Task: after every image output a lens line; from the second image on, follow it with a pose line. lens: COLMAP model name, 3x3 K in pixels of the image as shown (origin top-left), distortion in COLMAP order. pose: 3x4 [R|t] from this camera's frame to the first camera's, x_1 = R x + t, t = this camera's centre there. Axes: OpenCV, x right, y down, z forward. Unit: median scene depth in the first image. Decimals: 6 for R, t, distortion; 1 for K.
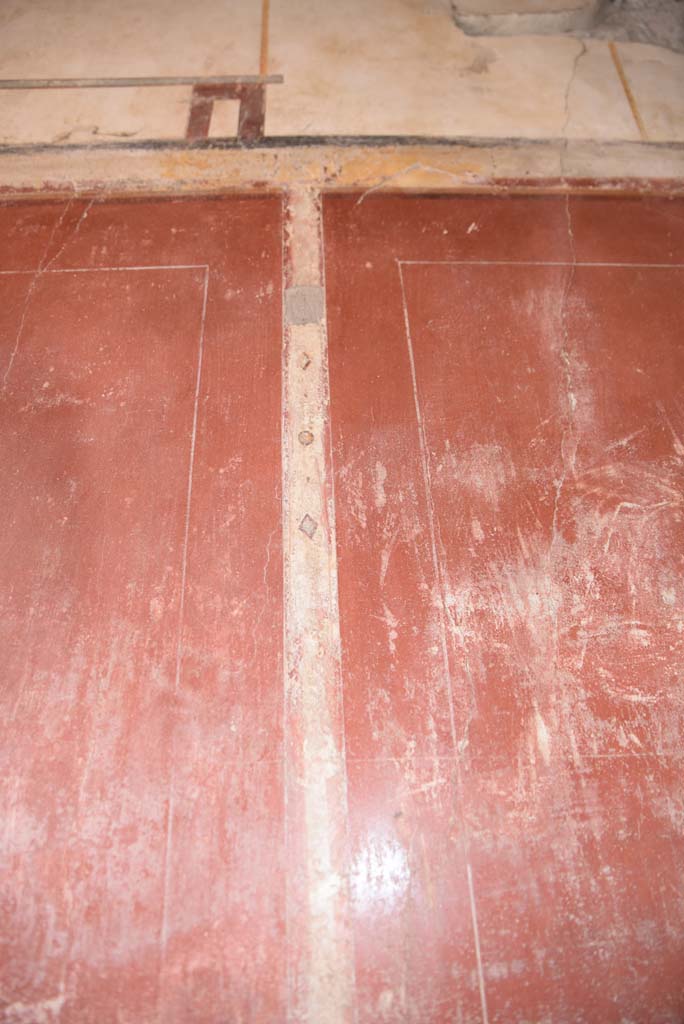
lens RADIAL K [[659.2, 0, 336.4], [0, 659.2, 516.2], [0, 0, 1]] dist [-0.112367, 0.053608]
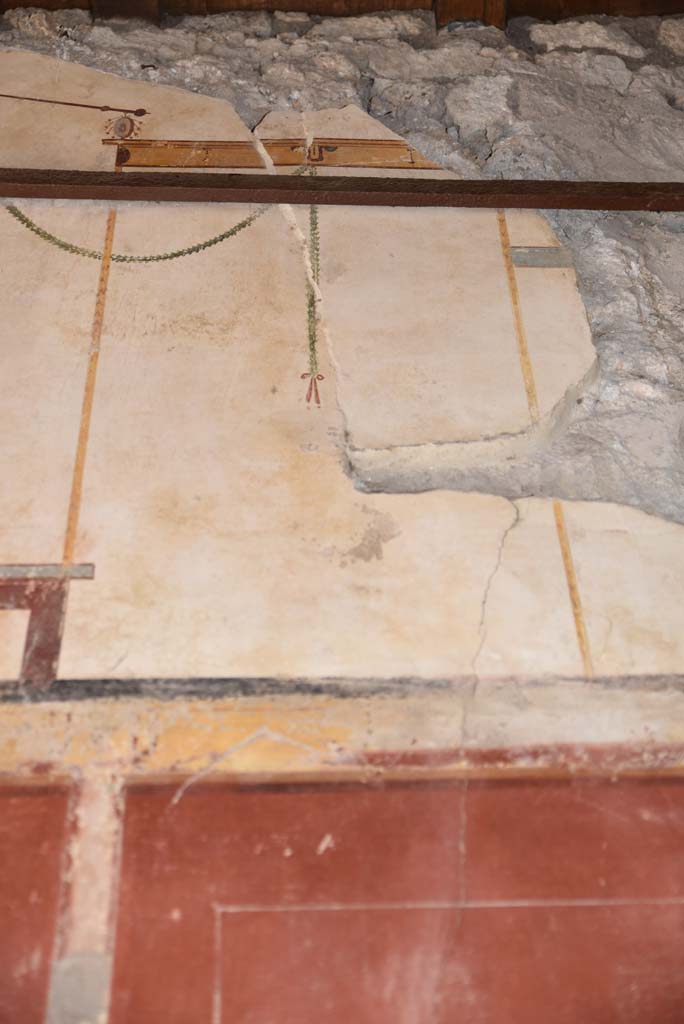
lens RADIAL K [[1322.1, 0, 333.9], [0, 1322.1, 503.7], [0, 0, 1]] dist [0.049097, 0.000000]
pose [[0.999496, 0.018047, 0.026128, 0.170404], [-0.009570, 0.955747, -0.294034, -0.367263], [-0.030278, 0.293636, 0.955438, -0.552286]]
